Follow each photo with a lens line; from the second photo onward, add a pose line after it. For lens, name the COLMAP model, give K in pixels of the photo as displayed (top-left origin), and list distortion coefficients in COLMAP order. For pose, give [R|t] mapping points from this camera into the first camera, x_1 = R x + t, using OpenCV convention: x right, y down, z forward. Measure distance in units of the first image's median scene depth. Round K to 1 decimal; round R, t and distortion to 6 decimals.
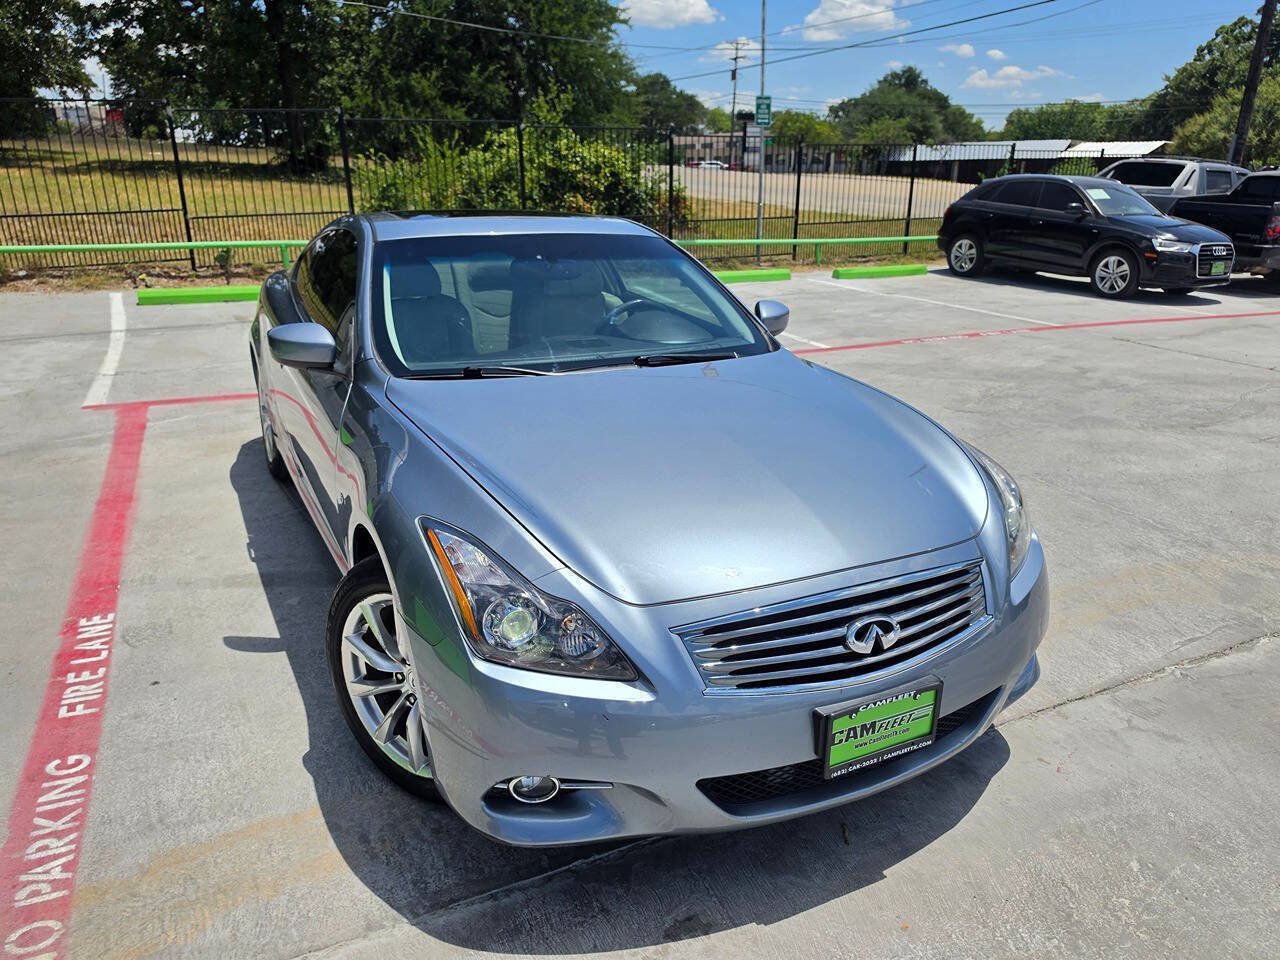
lens RADIAL K [[903.5, 0, 639.8], [0, 903.5, 477.2], [0, 0, 1]] dist [0.001411, -0.004811]
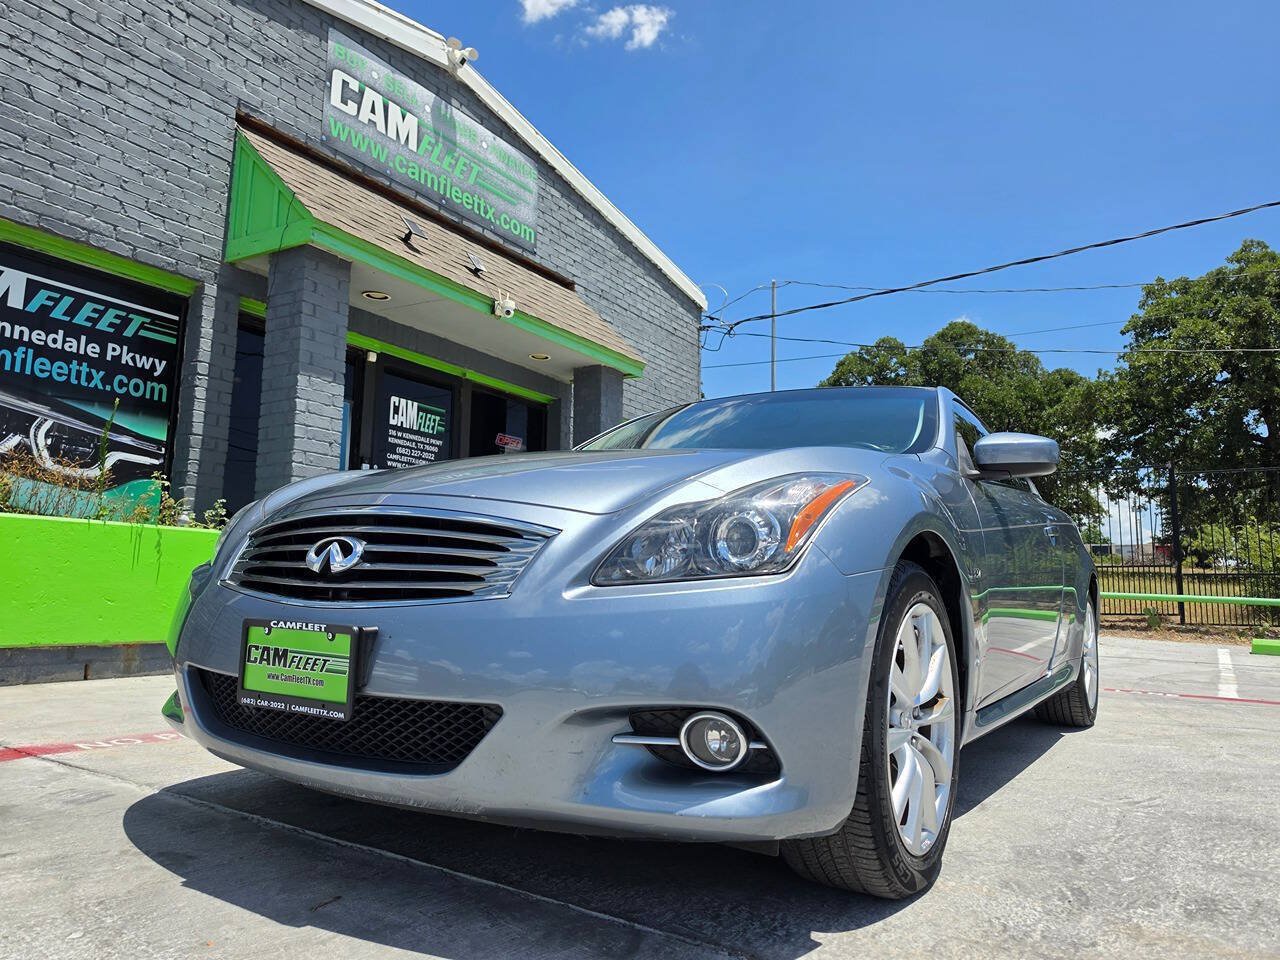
lens RADIAL K [[885.1, 0, 672.1], [0, 885.1, 479.2], [0, 0, 1]] dist [0.083836, -0.133292]
pose [[0.524387, -0.102132, -0.845333, 0.738321], [-0.291811, 0.911103, -0.291098, 0.166802], [0.799916, 0.399325, 0.447967, 0.538104]]
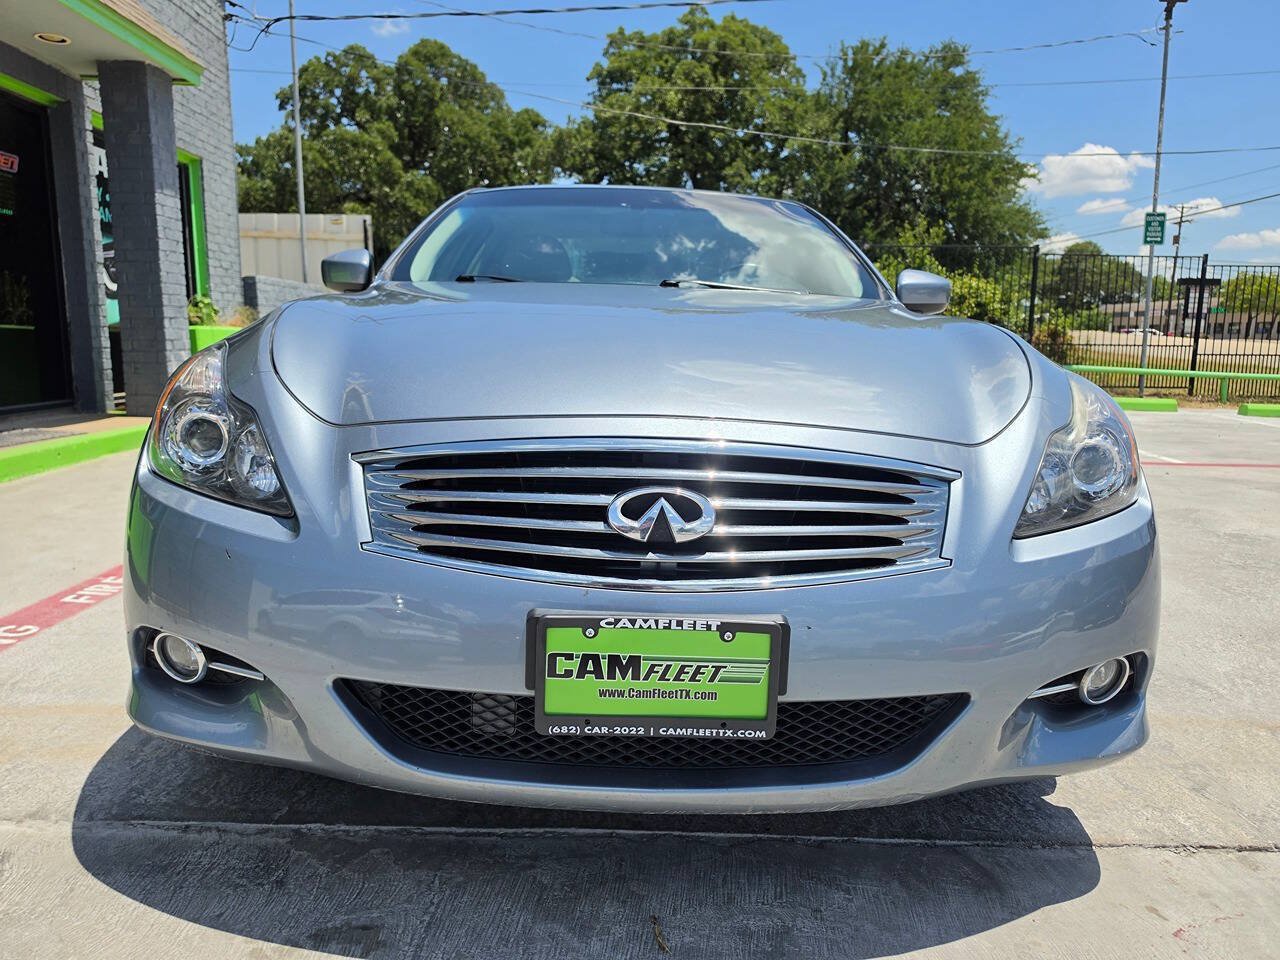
lens RADIAL K [[895.7, 0, 638.0], [0, 895.7, 483.5], [0, 0, 1]] dist [0.000704, -0.005414]
pose [[0.902768, 0.081929, -0.422252, 0.316417], [-0.152864, 0.978716, -0.136922, 0.151218], [0.402047, 0.188156, 0.896078, 0.284466]]
